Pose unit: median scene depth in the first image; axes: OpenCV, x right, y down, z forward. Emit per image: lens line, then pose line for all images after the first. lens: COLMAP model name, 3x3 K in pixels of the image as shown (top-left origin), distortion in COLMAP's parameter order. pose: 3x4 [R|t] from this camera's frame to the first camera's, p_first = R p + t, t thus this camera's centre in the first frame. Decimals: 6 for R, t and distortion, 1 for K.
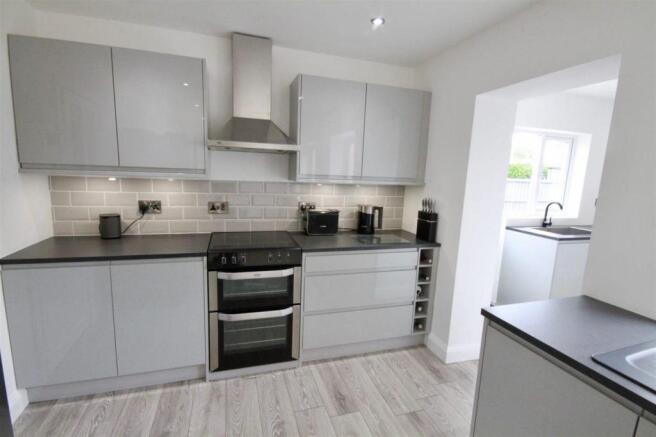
lens RADIAL K [[311.6, 0, 332.7], [0, 311.6, 220.3], [0, 0, 1]] dist [-0.001042, 0.000056]
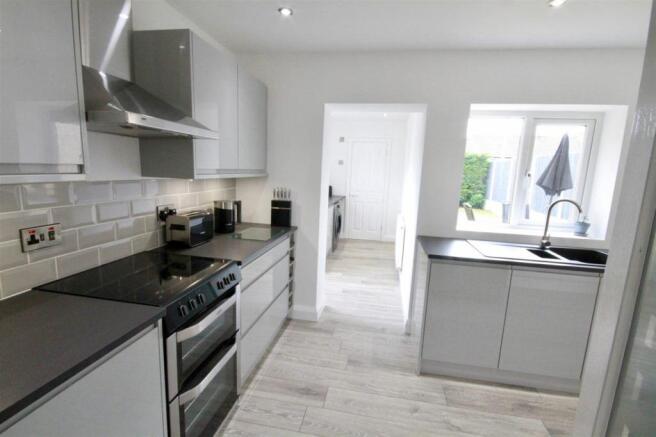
lens RADIAL K [[305.6, 0, 328.0], [0, 305.6, 218.5], [0, 0, 1]] dist [0.001068, 0.000125]
pose [[0.472298, -0.161745, 0.866472, -0.575566], [0.114391, 0.985954, 0.121696, -0.078309], [-0.873985, 0.041640, 0.484166, 0.350003]]
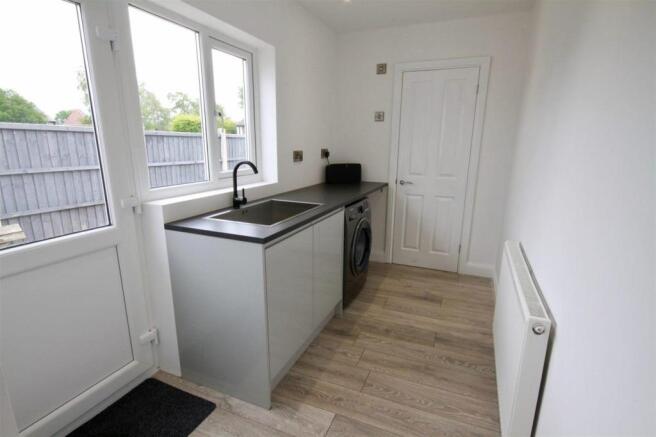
lens RADIAL K [[327.7, 0, 328.0], [0, 327.7, 218.5], [0, 0, 1]] dist [0.001714, 0.000196]
pose [[0.652002, -0.209318, 0.728752, 0.514934], [0.134235, 0.977823, 0.160760, -0.046966], [-0.746240, -0.006991, 0.665640, 0.706552]]
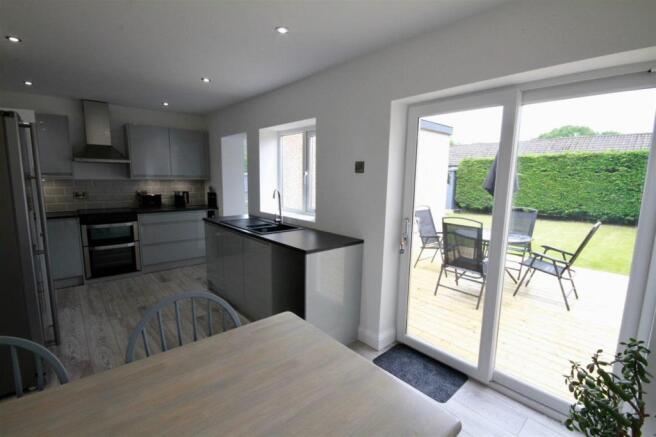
lens RADIAL K [[302.0, 0, 329.8], [0, 302.0, 221.8], [0, 0, 1]] dist [0.002050, 0.000355]
pose [[0.918560, -0.083978, 0.386258, 0.244932], [0.082182, 0.996392, 0.021195, 0.185961], [-0.386644, 0.012274, 0.922147, -1.089826]]
